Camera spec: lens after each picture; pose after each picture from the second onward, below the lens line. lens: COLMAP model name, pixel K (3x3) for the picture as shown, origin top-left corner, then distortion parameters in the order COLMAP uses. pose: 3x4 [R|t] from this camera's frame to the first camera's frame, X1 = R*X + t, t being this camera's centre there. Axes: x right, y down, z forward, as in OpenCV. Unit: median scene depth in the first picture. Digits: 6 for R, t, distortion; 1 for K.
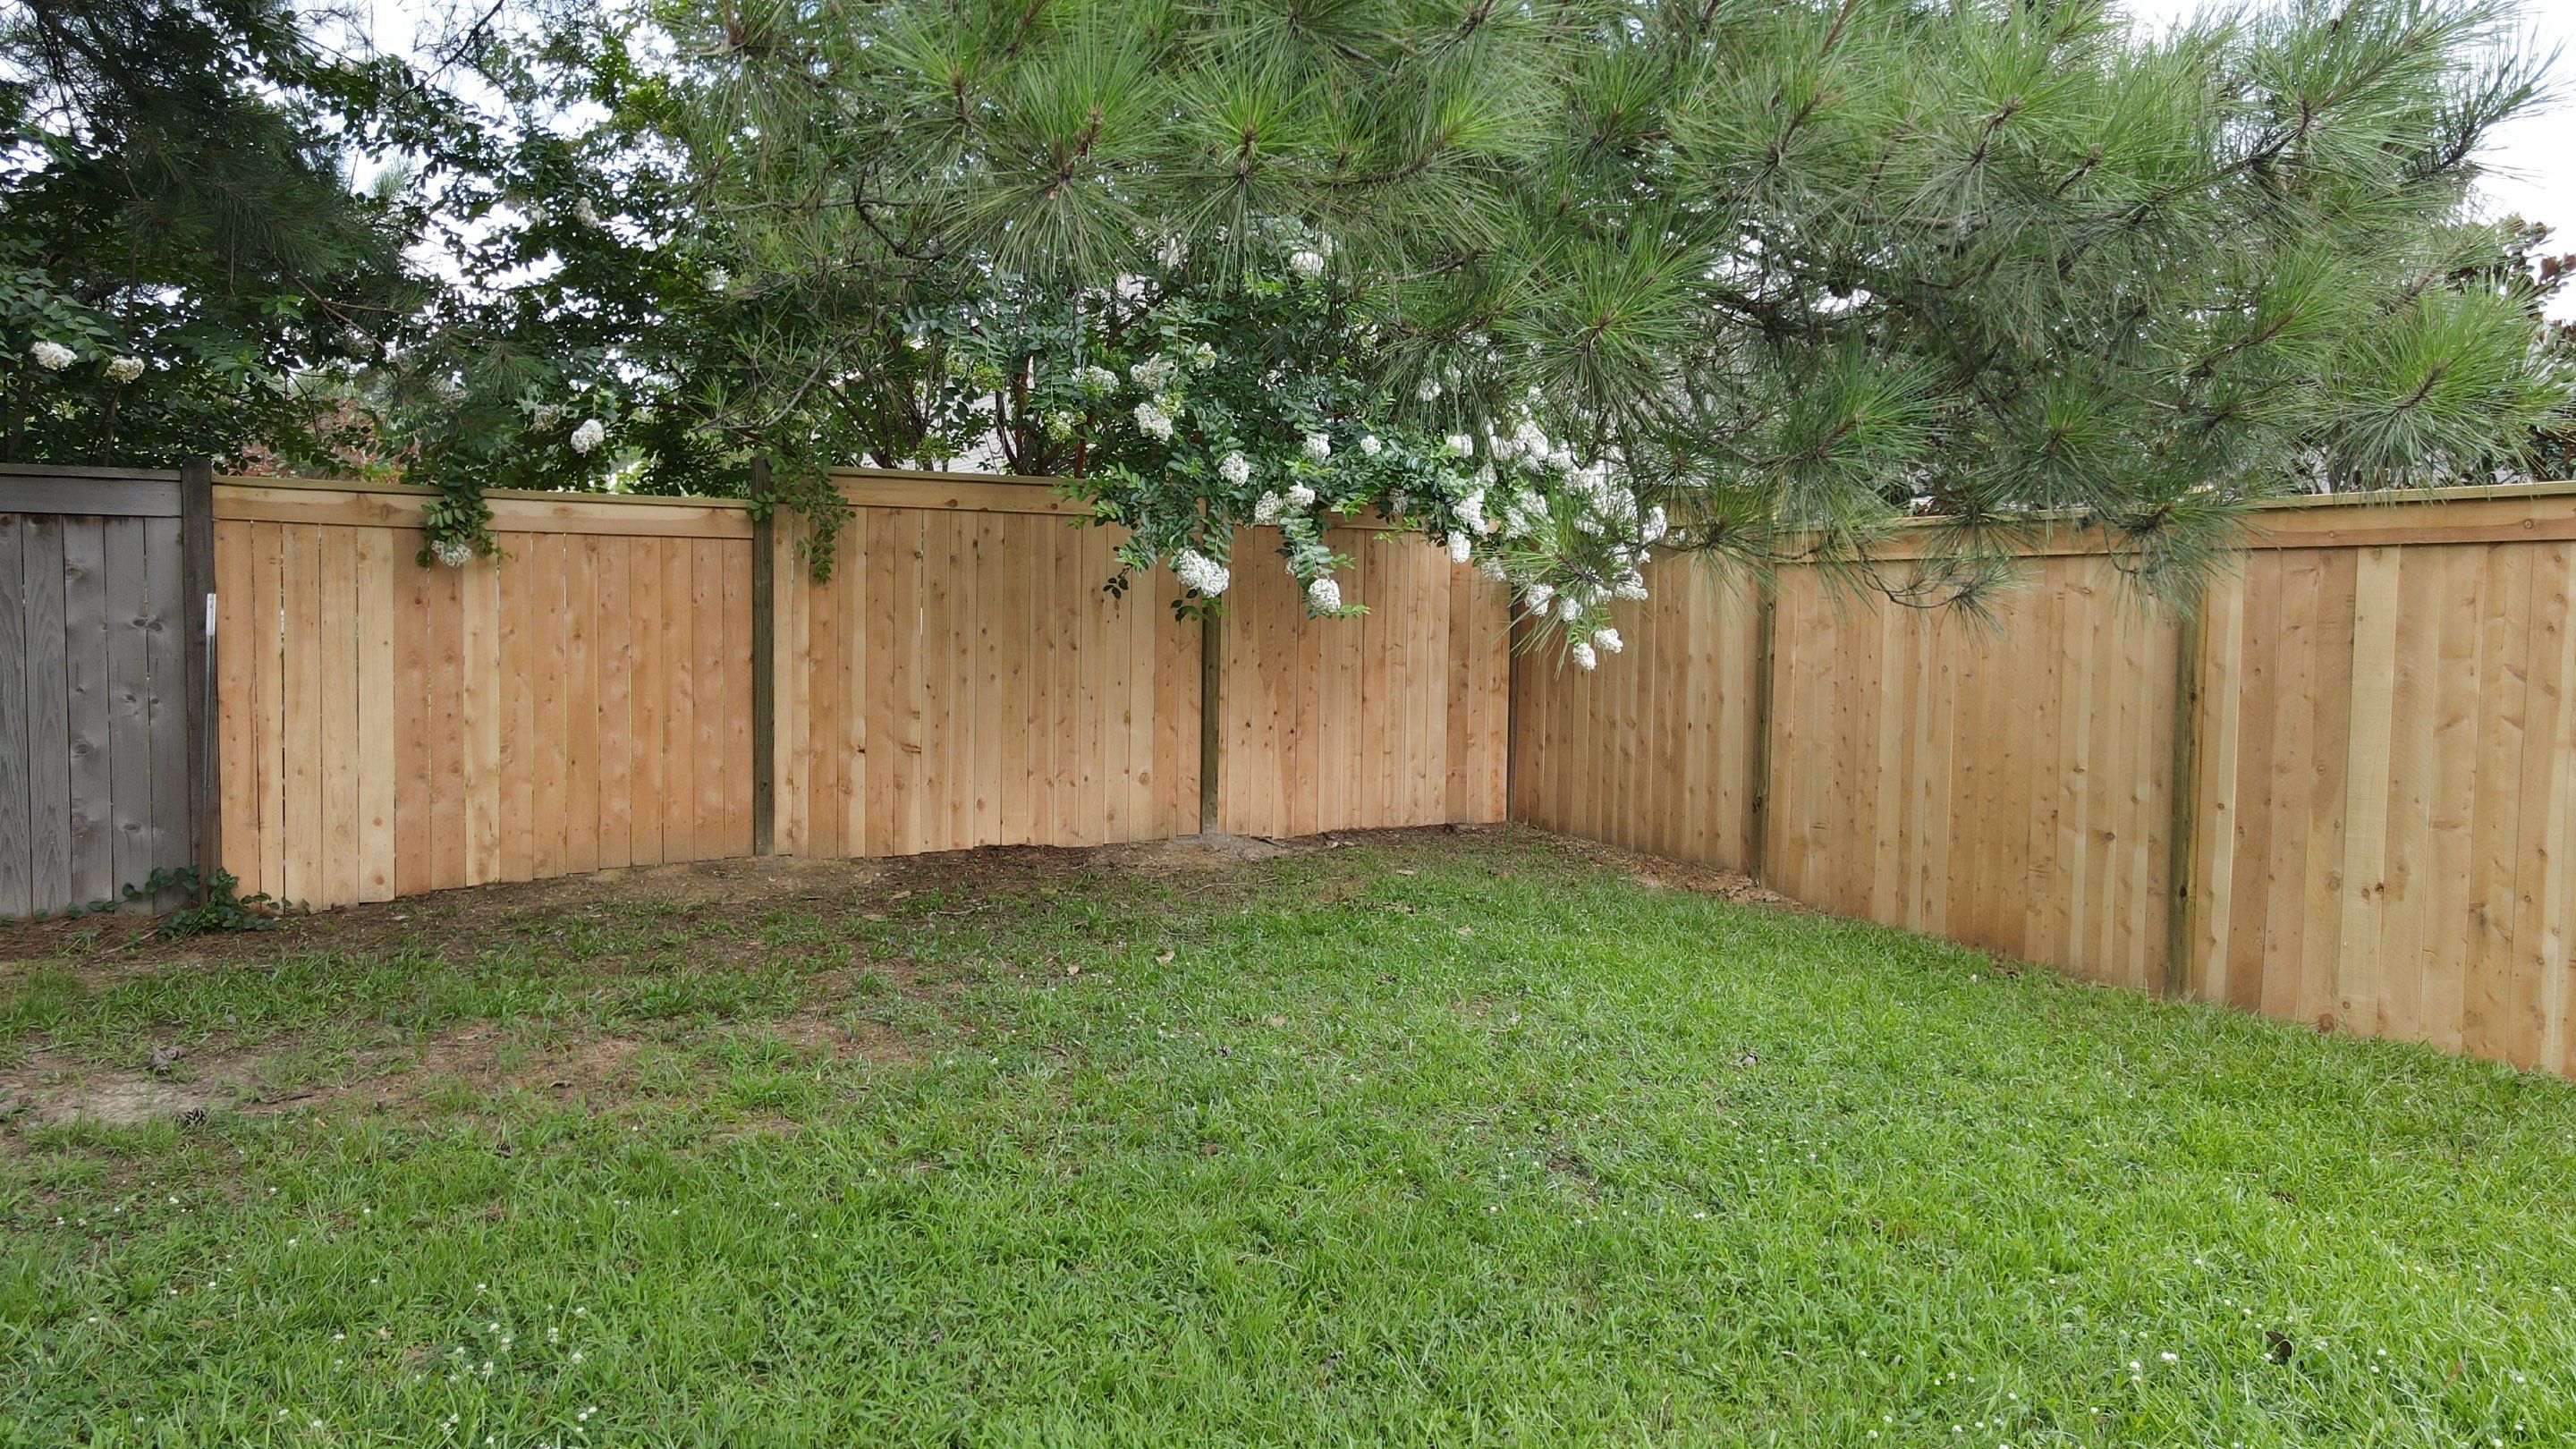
lens RADIAL K [[1937.1, 0, 1287.4], [0, 1937.1, 727.4], [0, 0, 1]] dist [0.009809, 0.002179]
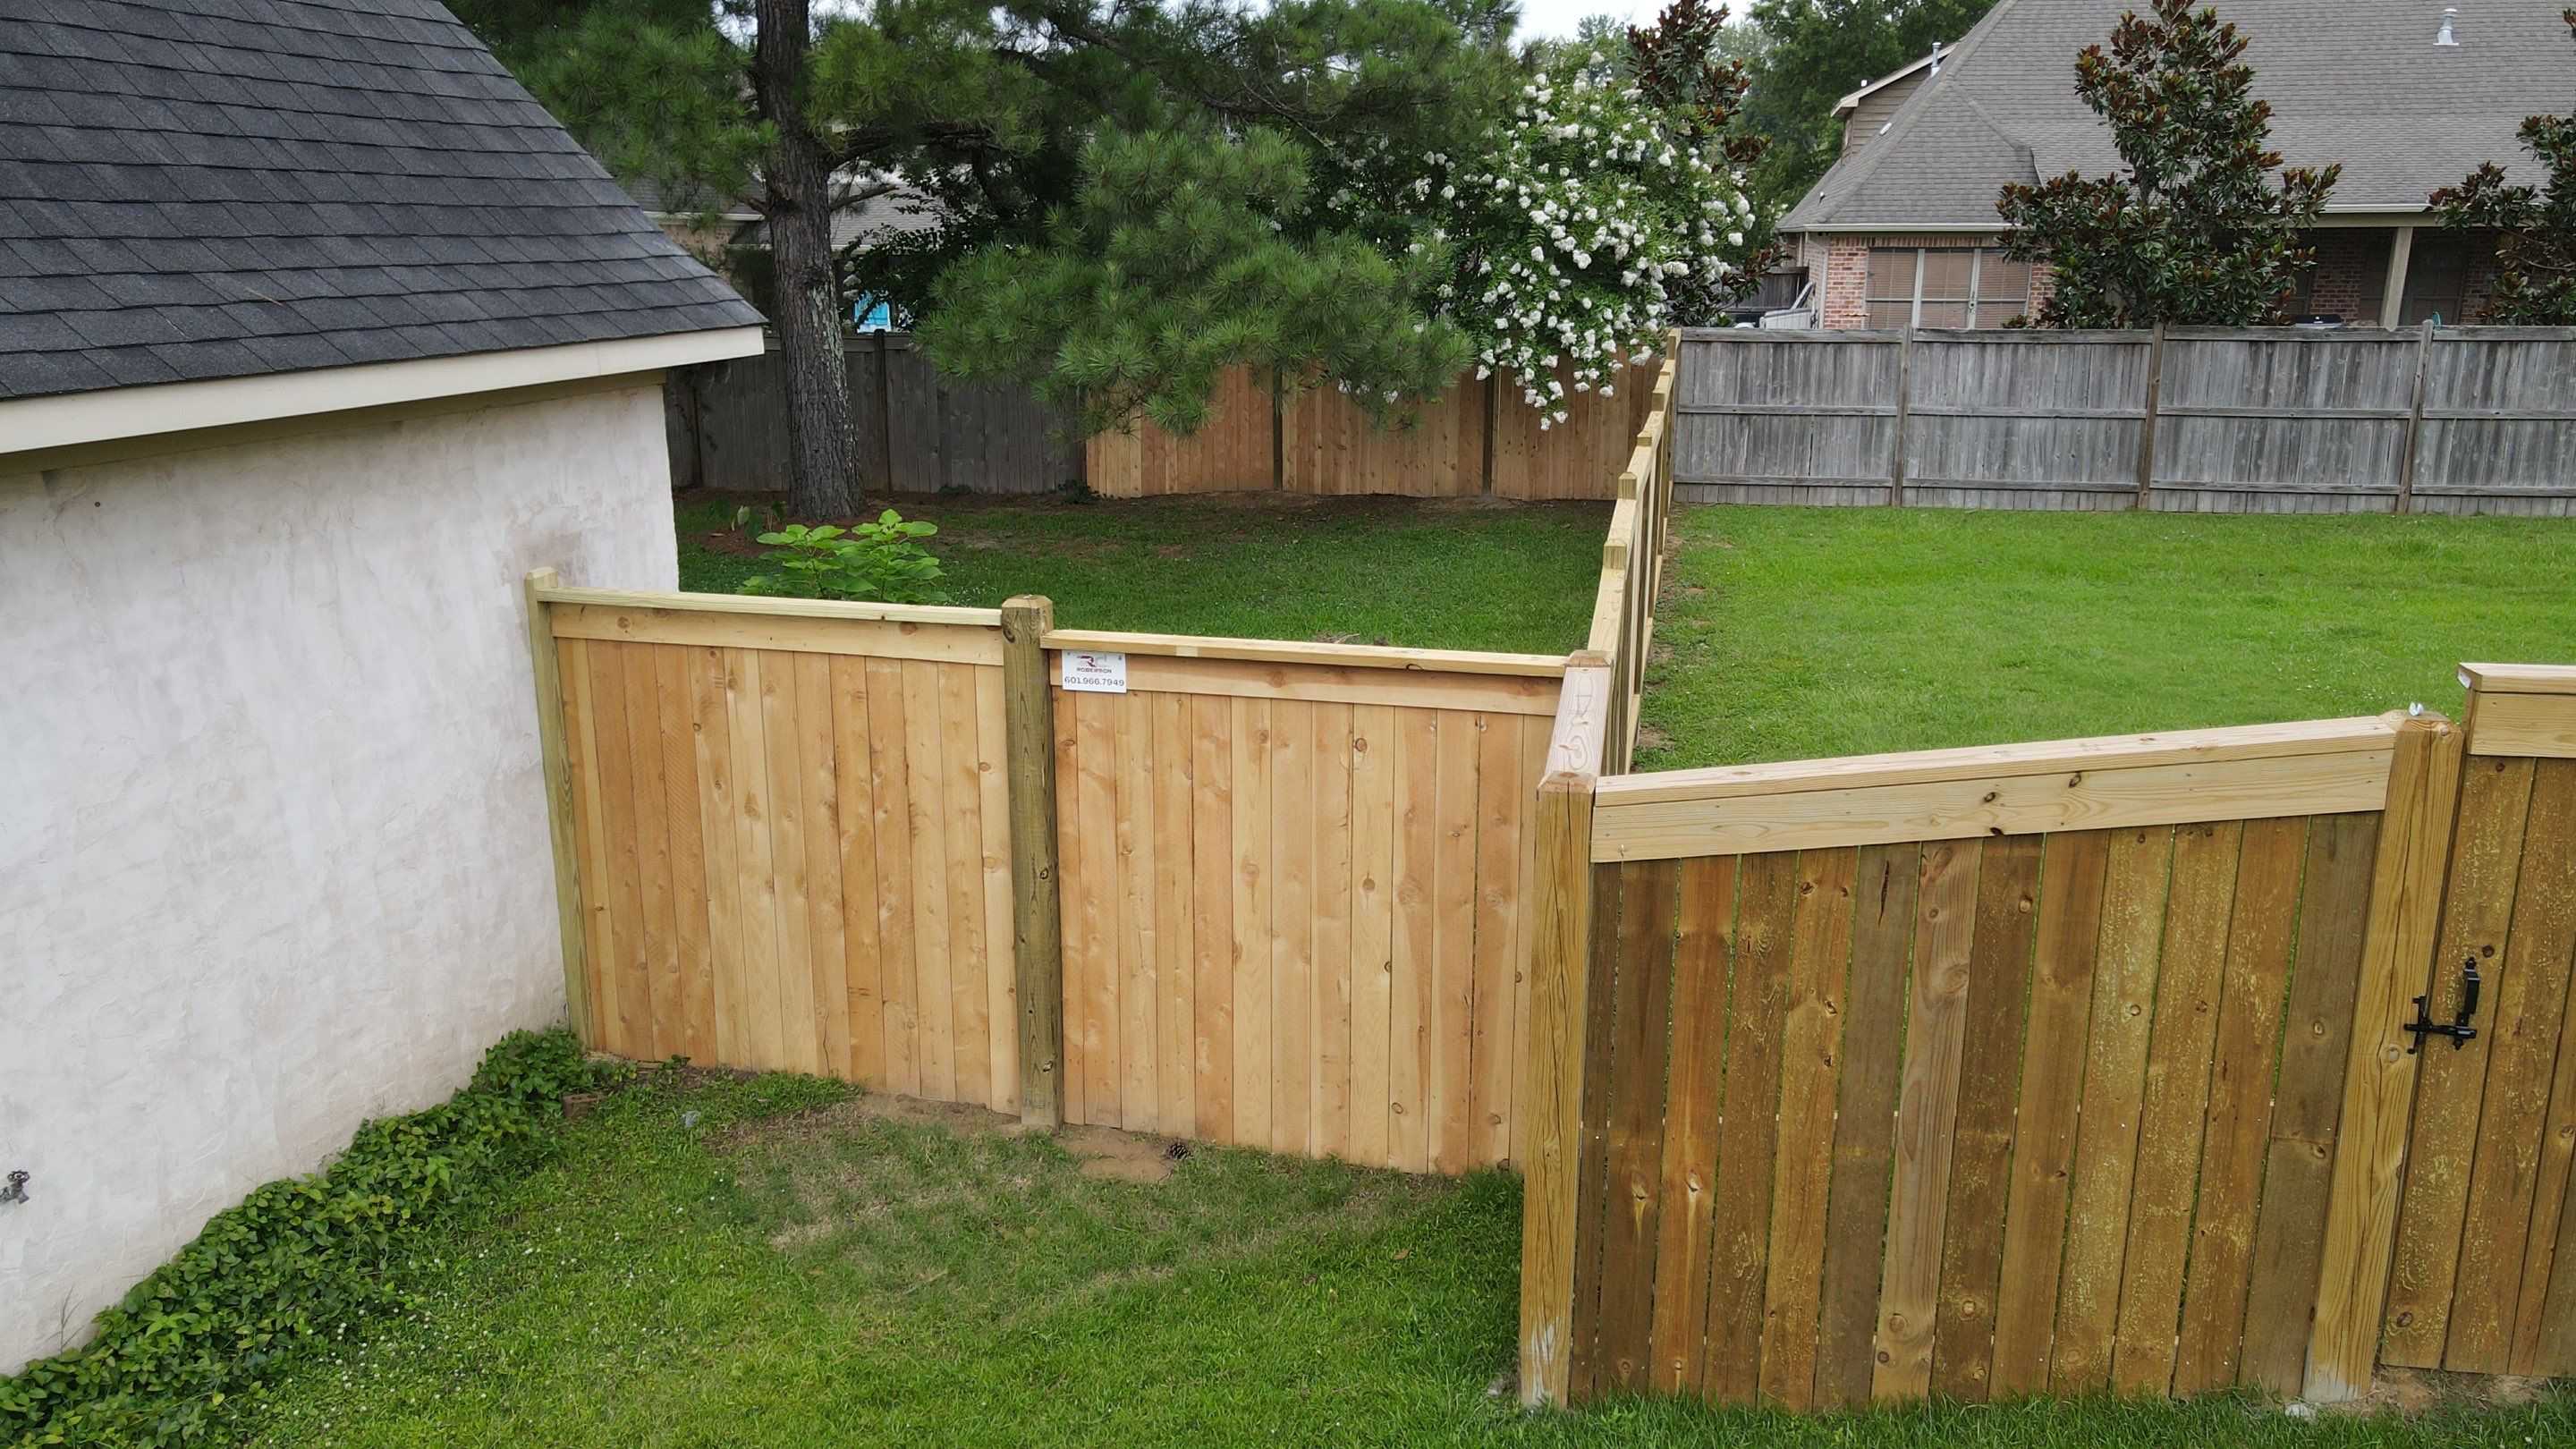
lens RADIAL K [[1937.1, 0, 1289.1], [0, 1937.1, 721.7], [0, 0, 1]] dist [0.009809, 0.002179]
pose [[0.771778, 0.143641, -0.619456, 1.212379], [-0.026114, 0.980491, 0.194823, -0.114827], [0.635356, -0.134183, 0.760472, -0.801359]]
